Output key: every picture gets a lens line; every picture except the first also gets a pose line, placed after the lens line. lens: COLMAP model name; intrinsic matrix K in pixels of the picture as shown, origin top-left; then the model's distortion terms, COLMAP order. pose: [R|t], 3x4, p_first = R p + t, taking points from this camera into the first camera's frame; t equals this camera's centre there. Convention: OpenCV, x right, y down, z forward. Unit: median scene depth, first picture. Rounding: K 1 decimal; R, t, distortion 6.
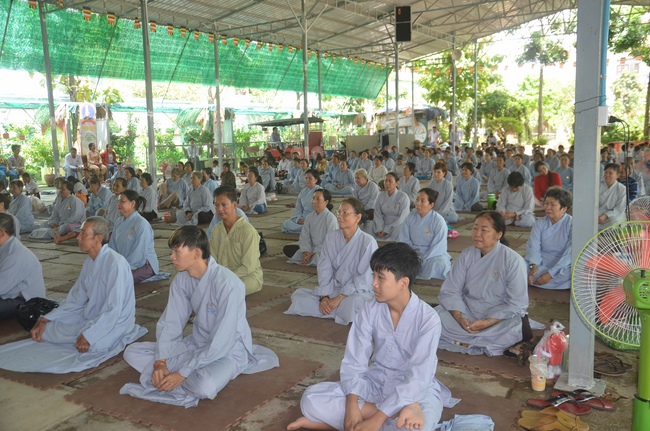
lens RADIAL K [[616.8, 0, 325.0], [0, 616.8, 215.5], [0, 0, 1]] dist [-0.091998, 0.254512]
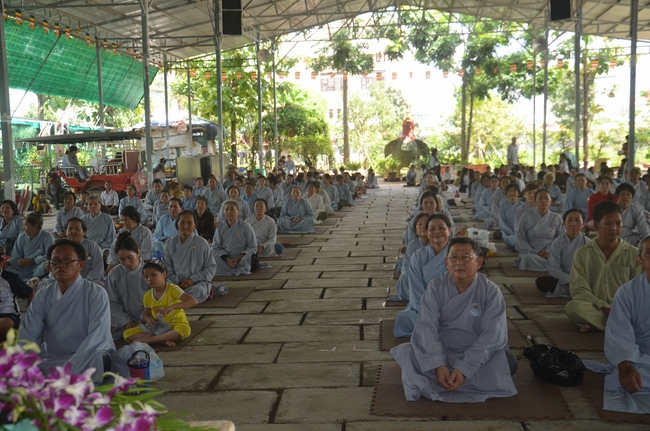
lens RADIAL K [[833.1, 0, 325.0], [0, 833.1, 215.5], [0, 0, 1]] dist [0.022527, 0.022374]
pose [[0.900387, -0.027055, 0.434247, -0.176069], [0.055496, 0.997054, -0.052949, 0.001705], [-0.431535, 0.071774, 0.899236, 0.023183]]
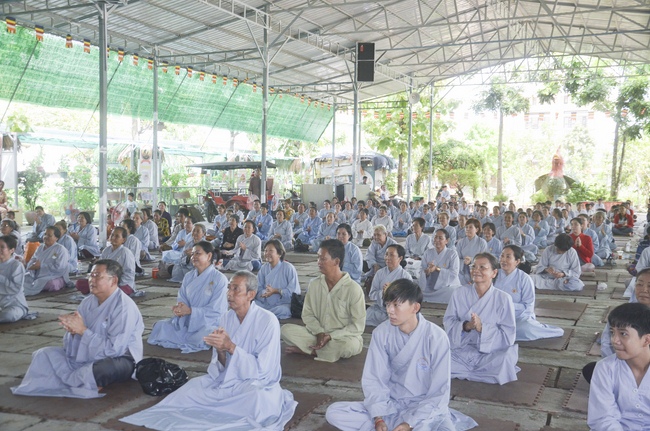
lens RADIAL K [[722.1, 0, 325.0], [0, 722.1, 215.5], [0, 0, 1]] dist [0.061187, 0.011073]
pose [[0.989448, 0.033774, 0.140899, -0.057105], [-0.021930, 0.996158, -0.084784, 0.001694], [-0.143221, 0.080800, 0.986387, -0.015437]]
